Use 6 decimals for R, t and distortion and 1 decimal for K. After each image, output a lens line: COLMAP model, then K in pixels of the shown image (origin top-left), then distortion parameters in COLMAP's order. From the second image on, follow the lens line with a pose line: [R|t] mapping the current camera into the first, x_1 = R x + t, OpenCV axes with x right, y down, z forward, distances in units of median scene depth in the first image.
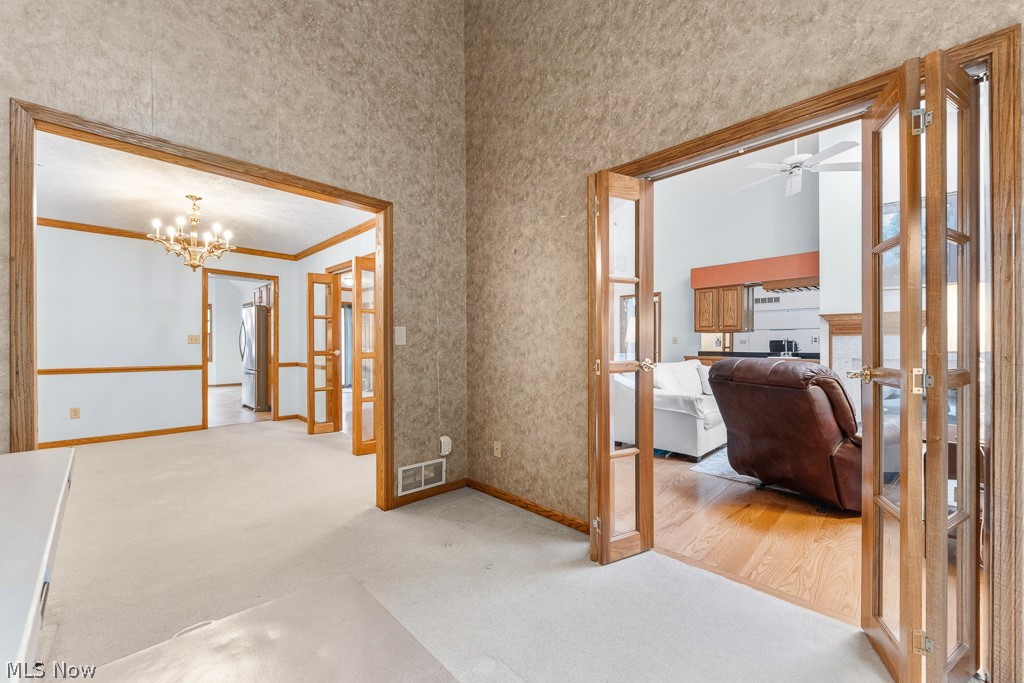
lens RADIAL K [[416.1, 0, 505.8], [0, 416.1, 343.2], [0, 0, 1]] dist [0.012048, -0.003577]
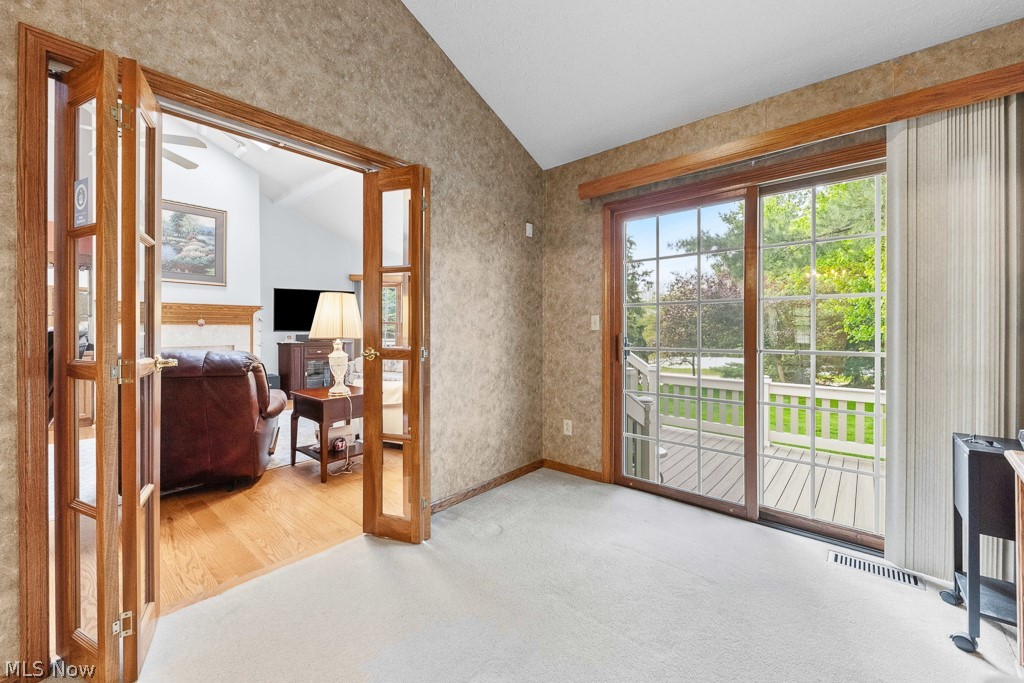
lens RADIAL K [[416.1, 0, 510.8], [0, 416.1, 330.9], [0, 0, 1]] dist [0.012048, -0.003577]
pose [[-0.097222, 0.003413, 0.995257, -0.407068], [0.001563, 0.999993, -0.003276, 0.001383], [-0.995262, 0.001237, -0.097226, 0.432583]]
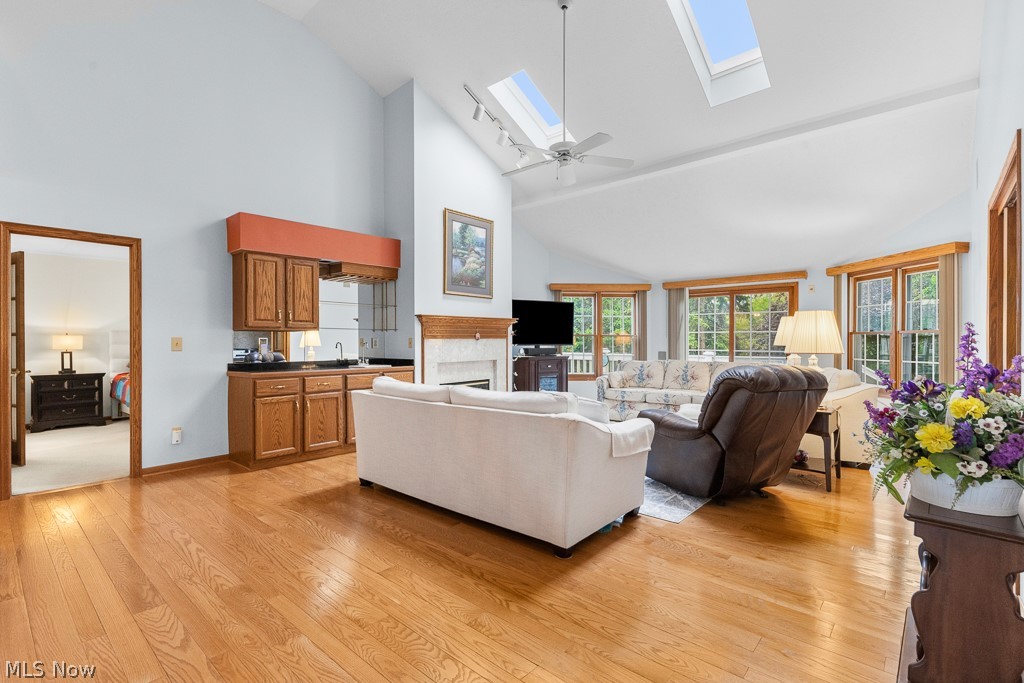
lens RADIAL K [[484.7, 0, 500.2], [0, 484.7, 344.5], [0, 0, 1]] dist [0.001274, -0.001128]
pose [[-0.059936, -0.002022, 0.998200, -0.551997], [0.004729, 0.999986, 0.002309, -0.017398], [-0.998191, 0.004859, -0.059926, 1.949651]]
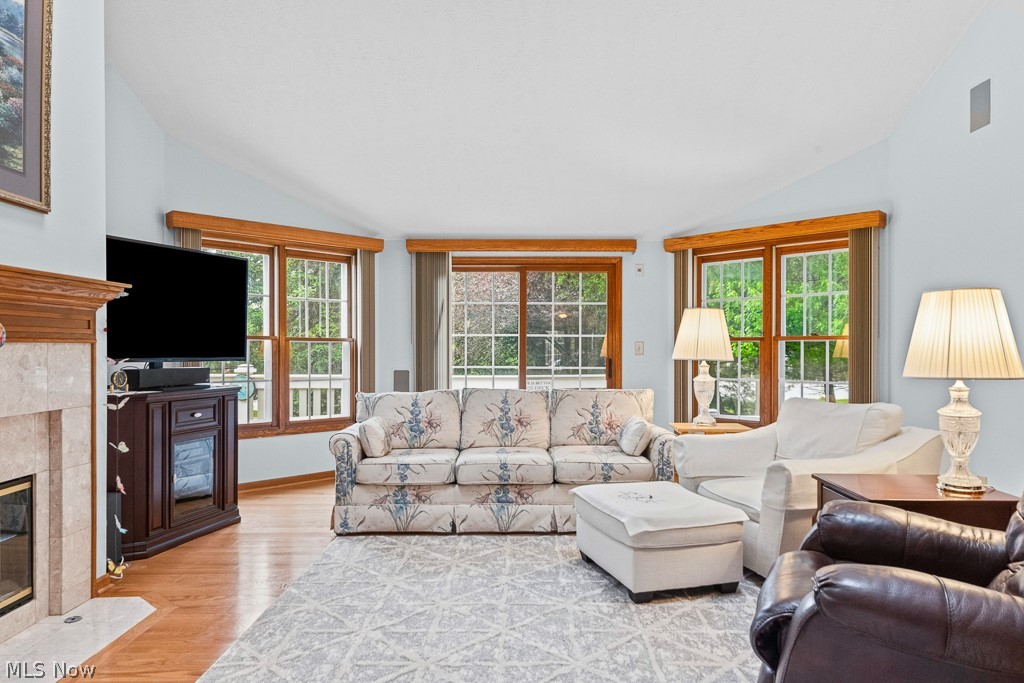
lens RADIAL K [[681.6, 0, 523.4], [0, 681.6, 352.9], [0, 0, 1]] dist [0.015517, -0.008628]
pose [[-0.712748, 0.000573, 0.701420, 0.736508], [0.004252, 0.999985, 0.003505, -0.026934], [-0.701407, 0.005481, -0.712740, 2.098887]]
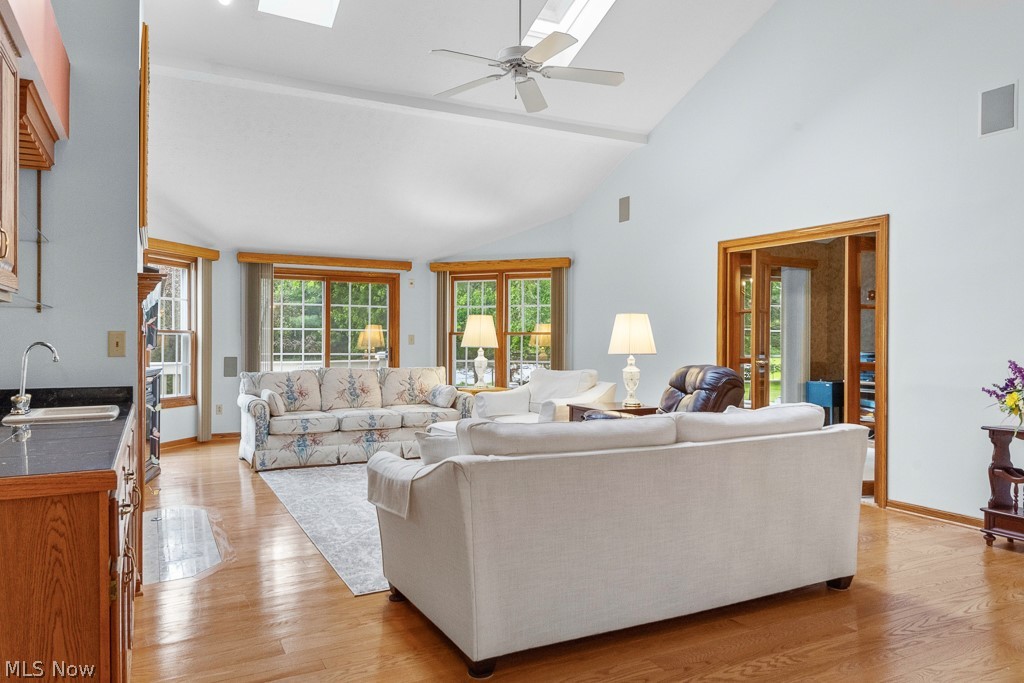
lens RADIAL K [[667.7, 0, 489.8], [0, 667.7, 346.8], [0, 0, 1]] dist [0.005916, -0.001880]
pose [[-0.951418, -0.001250, 0.307899, 0.762984], [0.001624, 0.999957, 0.009080, -0.027282], [-0.307897, 0.009139, -0.951376, 3.200347]]
